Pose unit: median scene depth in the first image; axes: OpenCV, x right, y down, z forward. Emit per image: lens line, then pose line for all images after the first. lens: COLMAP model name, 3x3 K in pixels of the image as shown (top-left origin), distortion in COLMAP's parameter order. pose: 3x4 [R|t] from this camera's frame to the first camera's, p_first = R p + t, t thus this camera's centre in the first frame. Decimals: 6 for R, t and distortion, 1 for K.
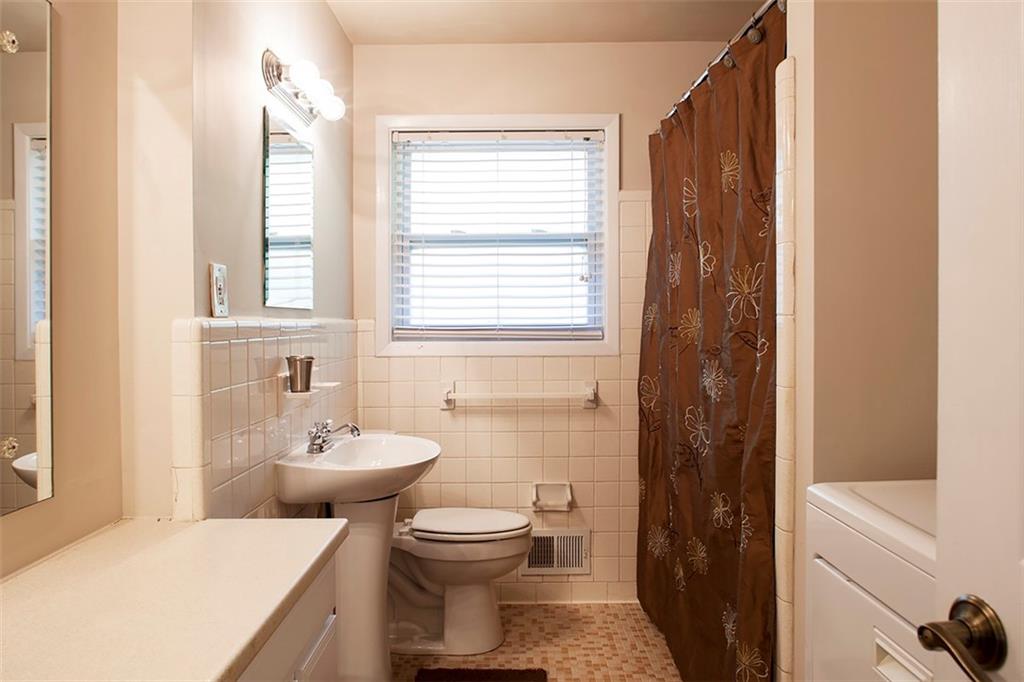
lens RADIAL K [[713.6, 0, 509.9], [0, 713.6, 326.6], [0, 0, 1]] dist [-0.068855, 0.047391]
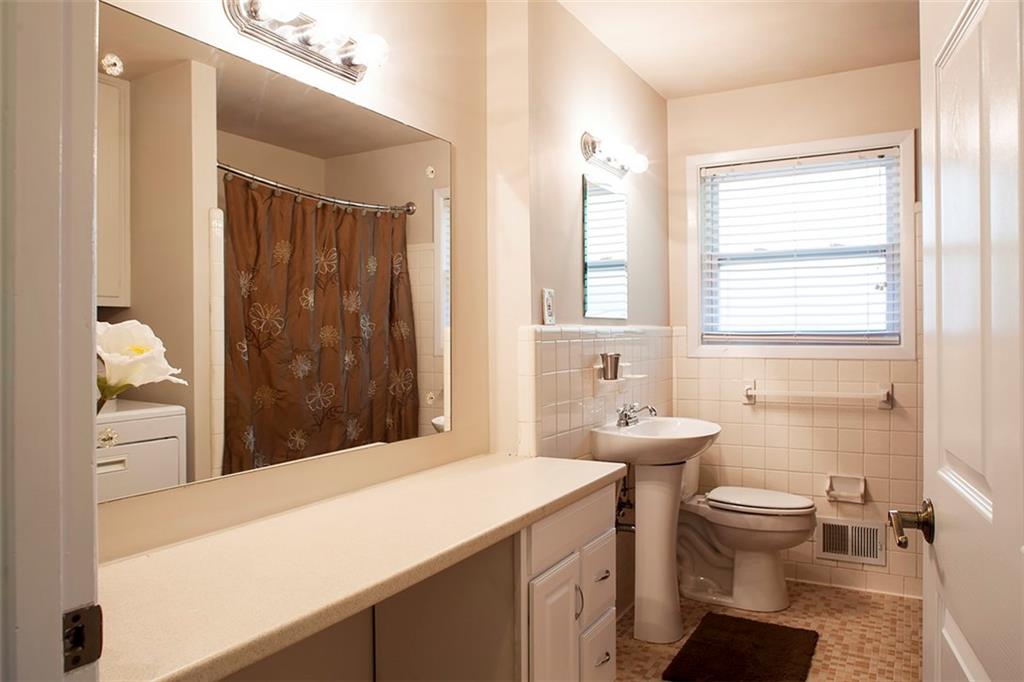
lens RADIAL K [[713.6, 0, 509.9], [0, 713.6, 326.6], [0, 0, 1]] dist [-0.068855, 0.047391]
pose [[0.871618, -0.004254, -0.490168, 0.144878], [-0.001342, 0.999938, -0.011065, 0.004127], [0.490185, 0.010302, 0.871558, -0.200424]]
